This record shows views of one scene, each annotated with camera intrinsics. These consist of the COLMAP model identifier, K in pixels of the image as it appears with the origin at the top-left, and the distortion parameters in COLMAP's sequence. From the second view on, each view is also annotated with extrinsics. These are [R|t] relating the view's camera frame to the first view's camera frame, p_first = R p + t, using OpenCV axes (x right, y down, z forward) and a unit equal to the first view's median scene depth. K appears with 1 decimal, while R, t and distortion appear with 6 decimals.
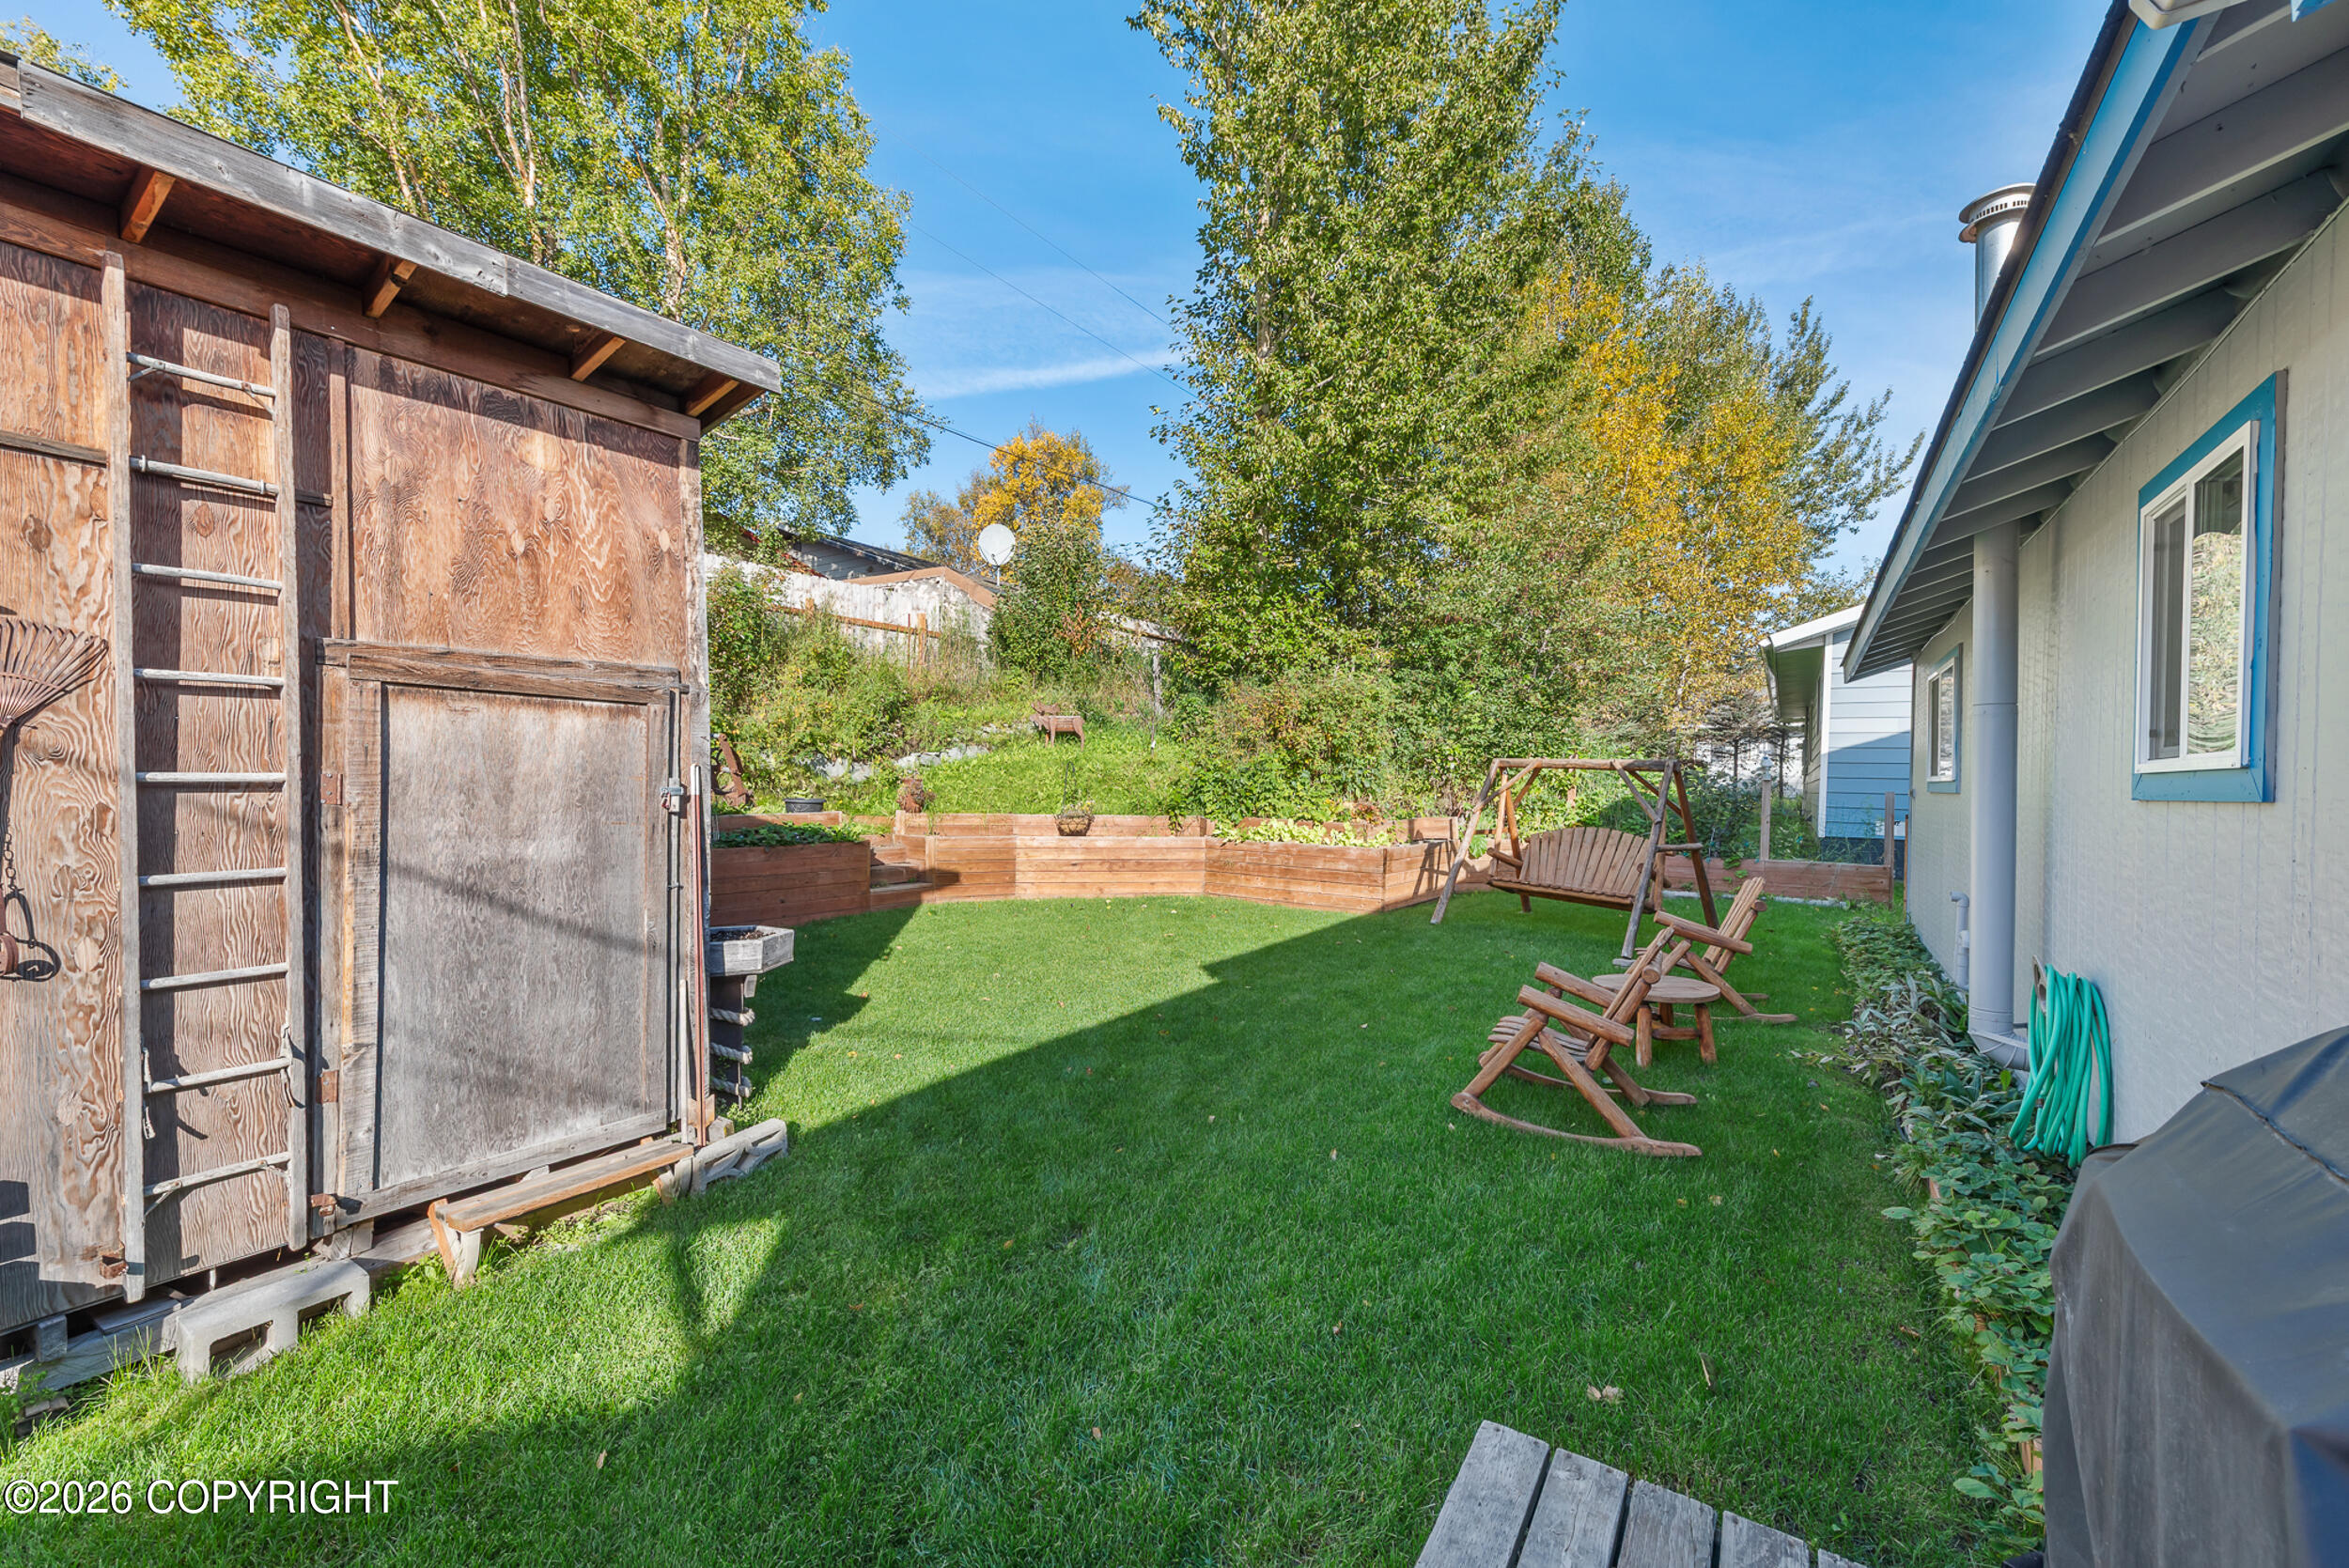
lens RADIAL K [[921.3, 0, 1174.5], [0, 921.3, 784.0], [0, 0, 1]] dist [-0.000039, 0.000025]
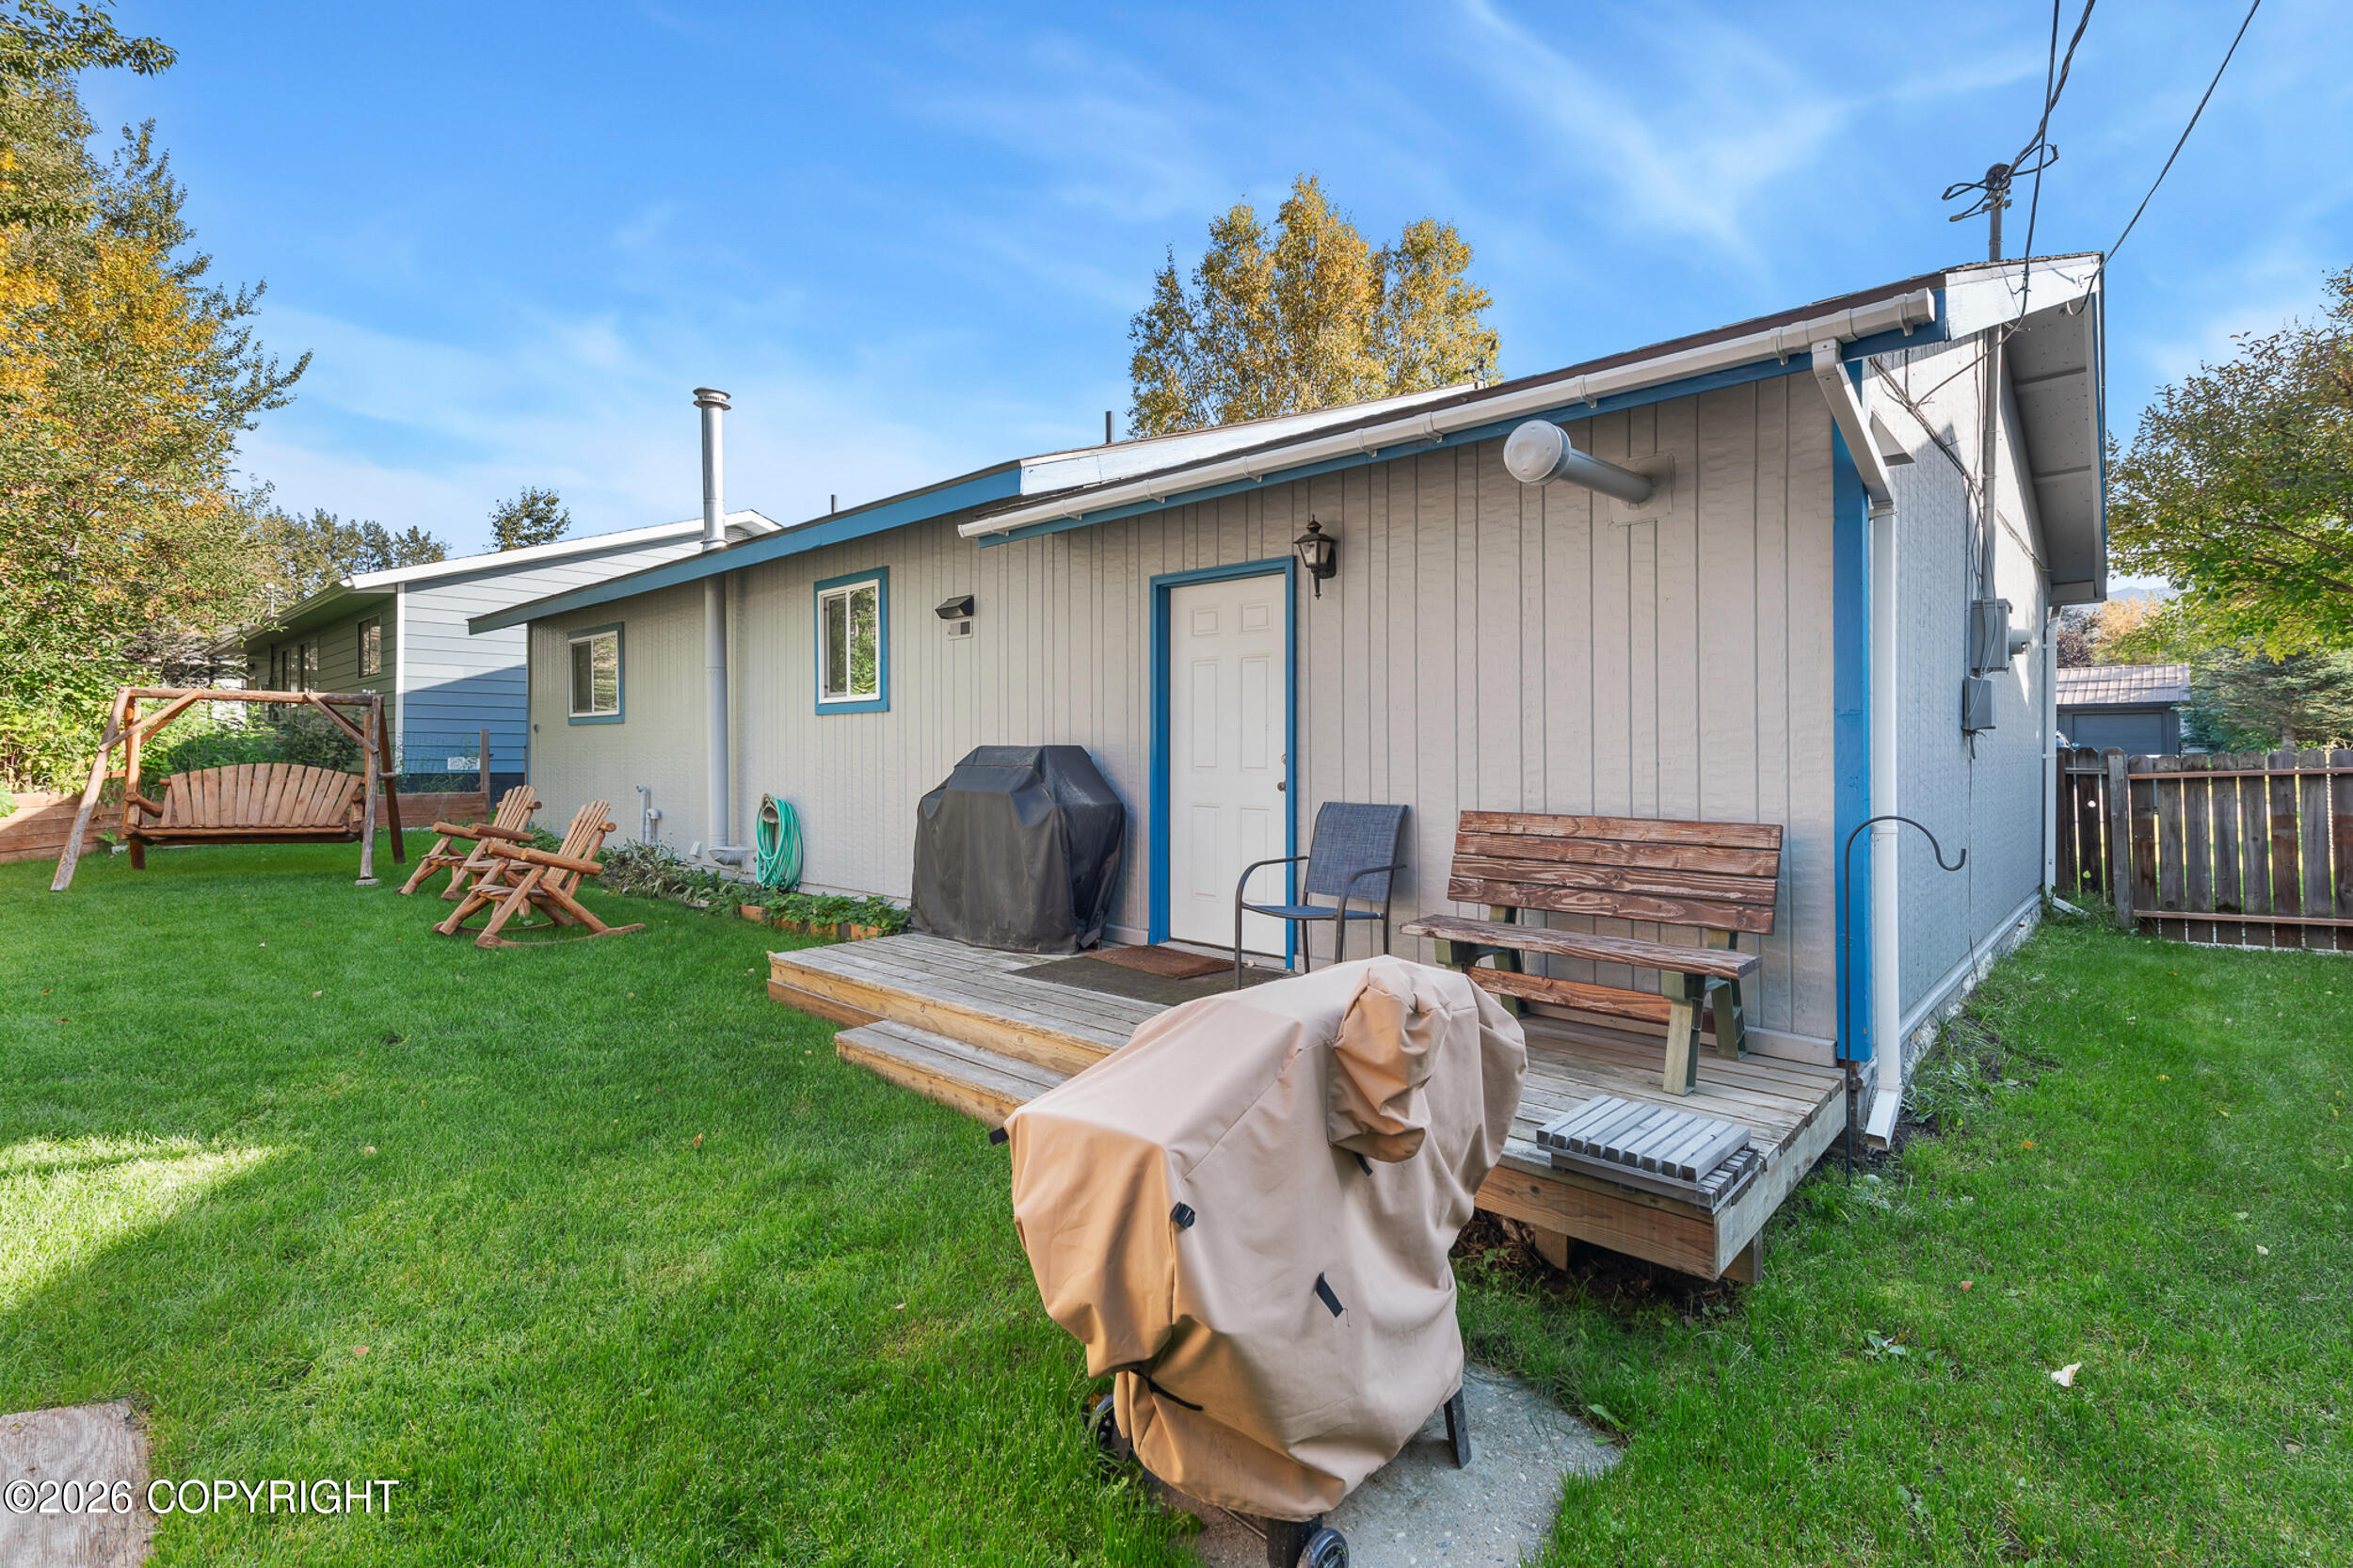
lens RADIAL K [[1117.5, 0, 1167.2], [0, 1117.5, 749.7], [0, 0, 1]] dist [0.001521, 0.000204]
pose [[0.171301, -0.012607, 0.985138, -0.209541], [0.005873, 0.999913, 0.011774, 0.009951], [-0.985201, 0.003769, 0.171360, -0.046364]]
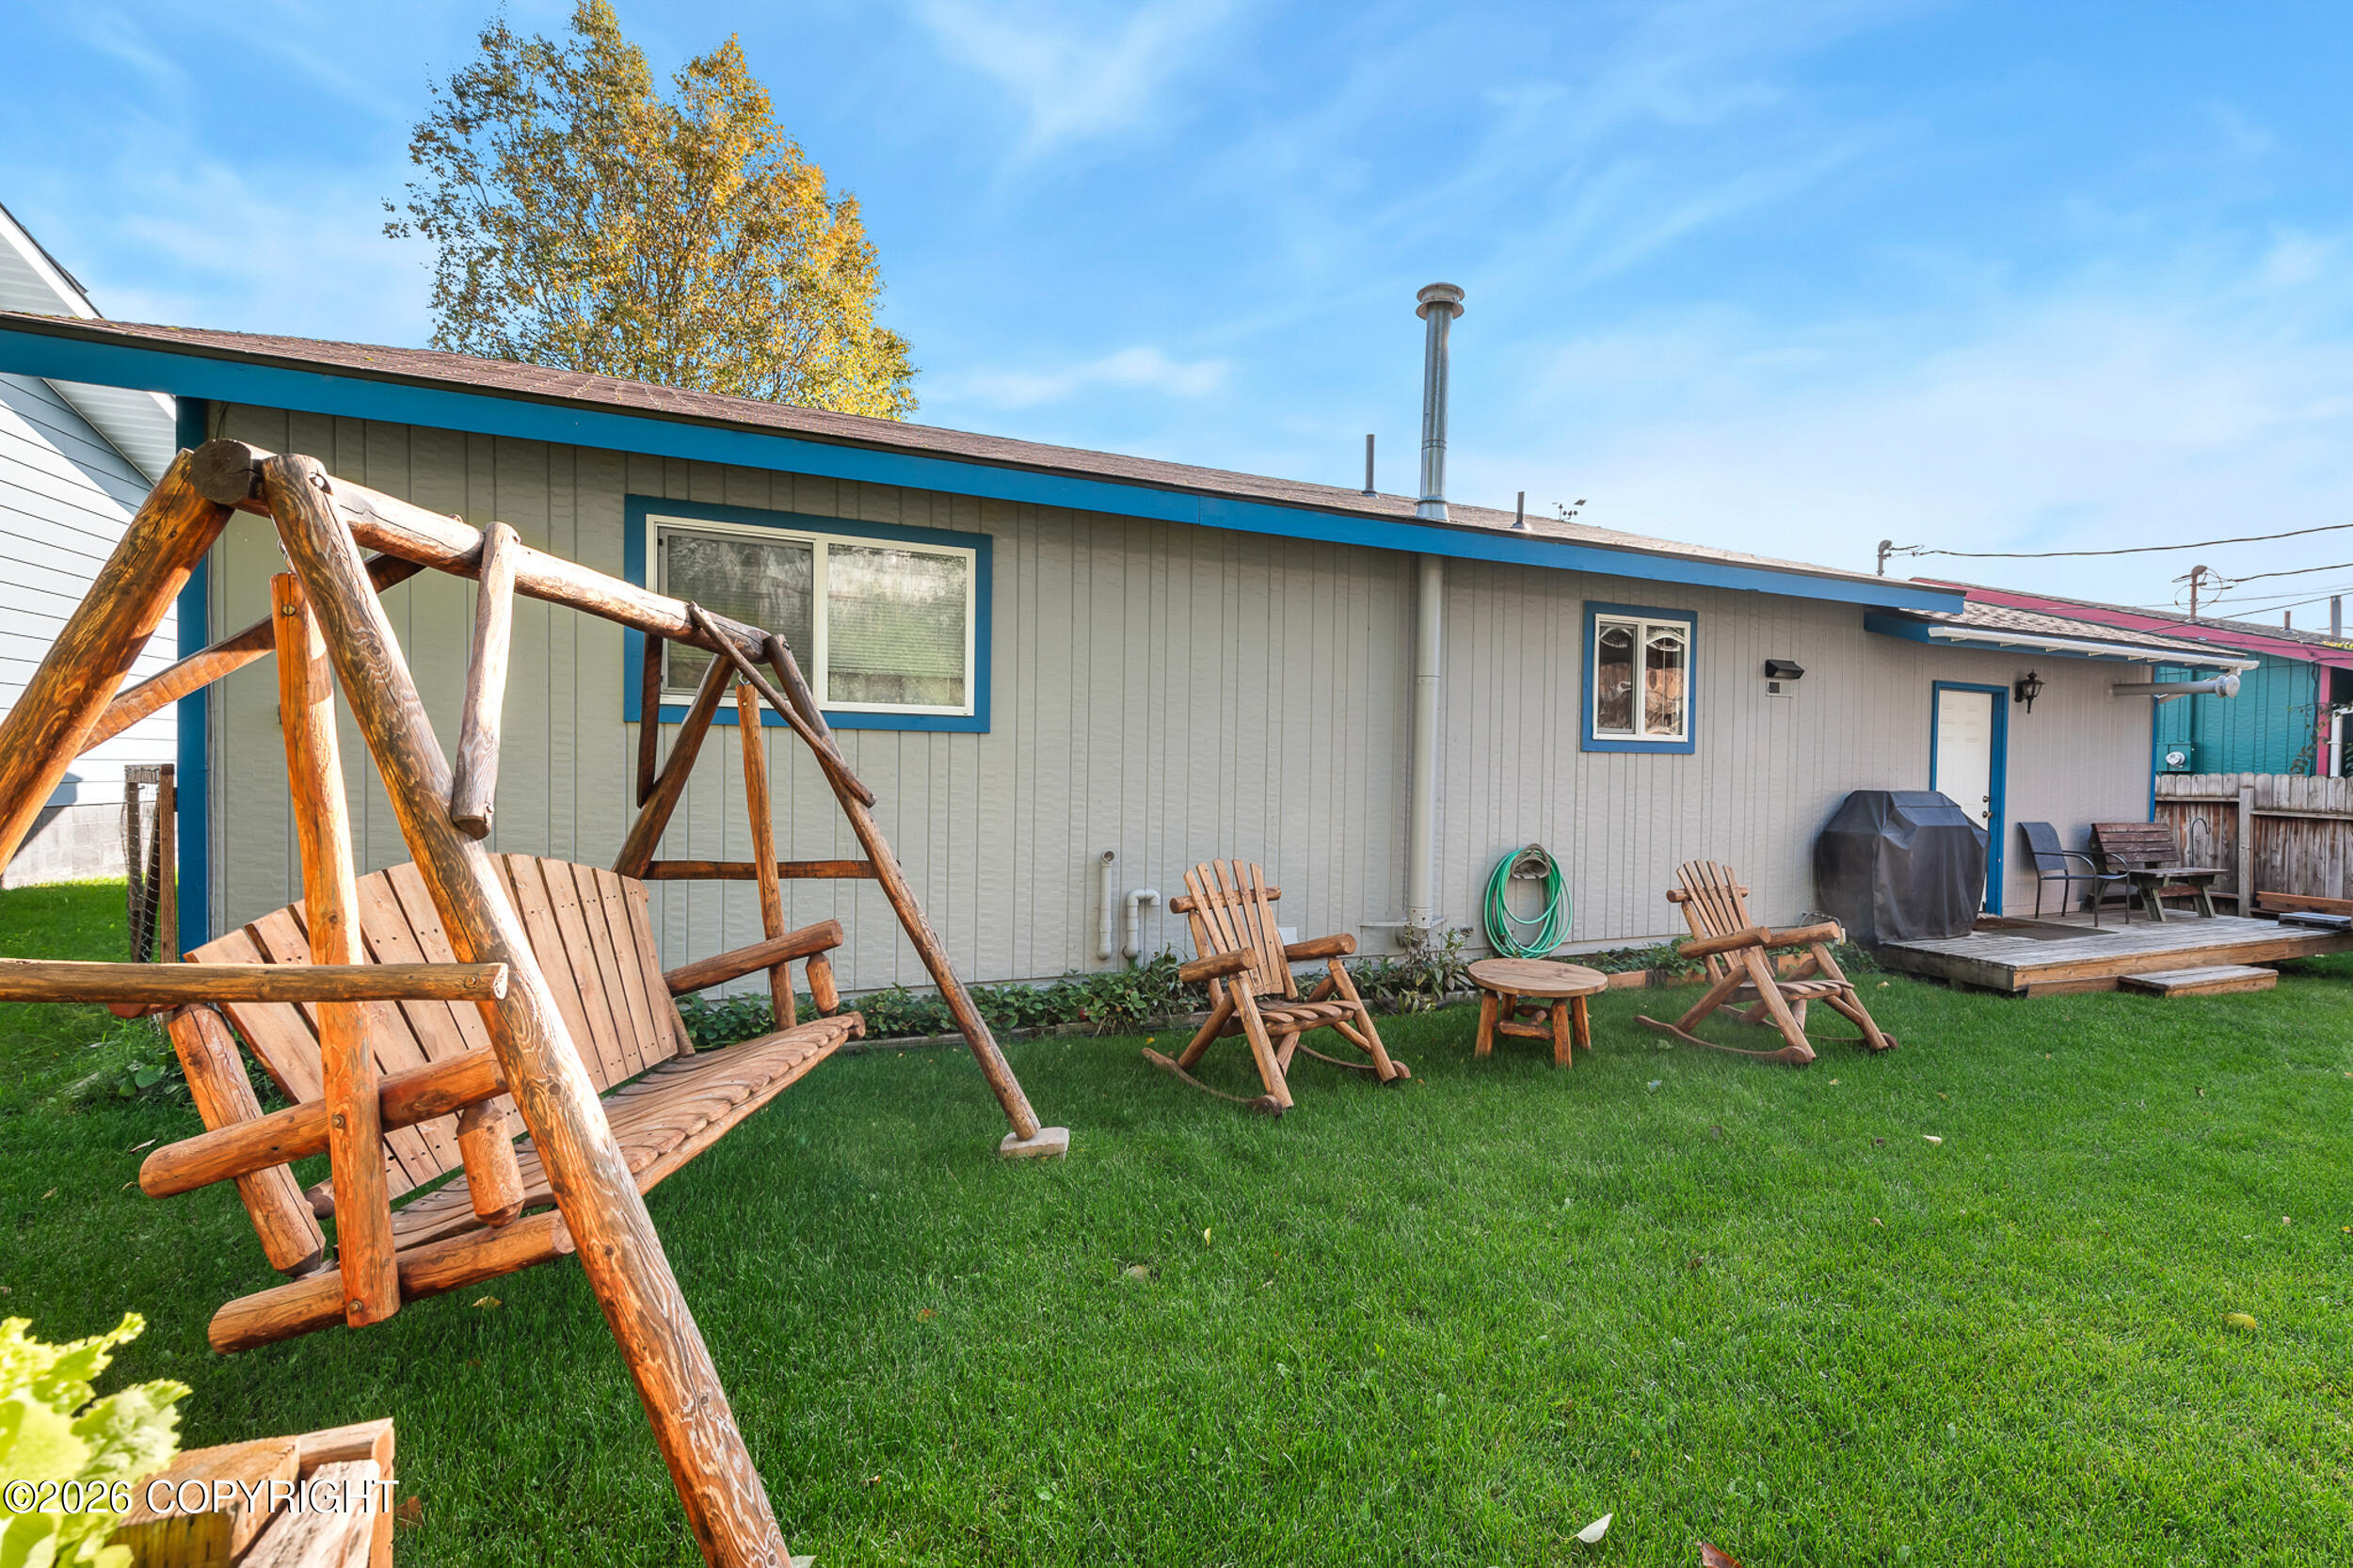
lens RADIAL K [[922.9, 0, 1176.5], [0, 922.9, 784.0], [0, 0, 1]] dist [-0.000039, 0.000025]
pose [[-0.827381, -0.010135, 0.561549, 0.087617], [-0.012057, 0.999927, 0.000283, 0.013340], [-0.561511, -0.006536, -0.827443, 0.432066]]
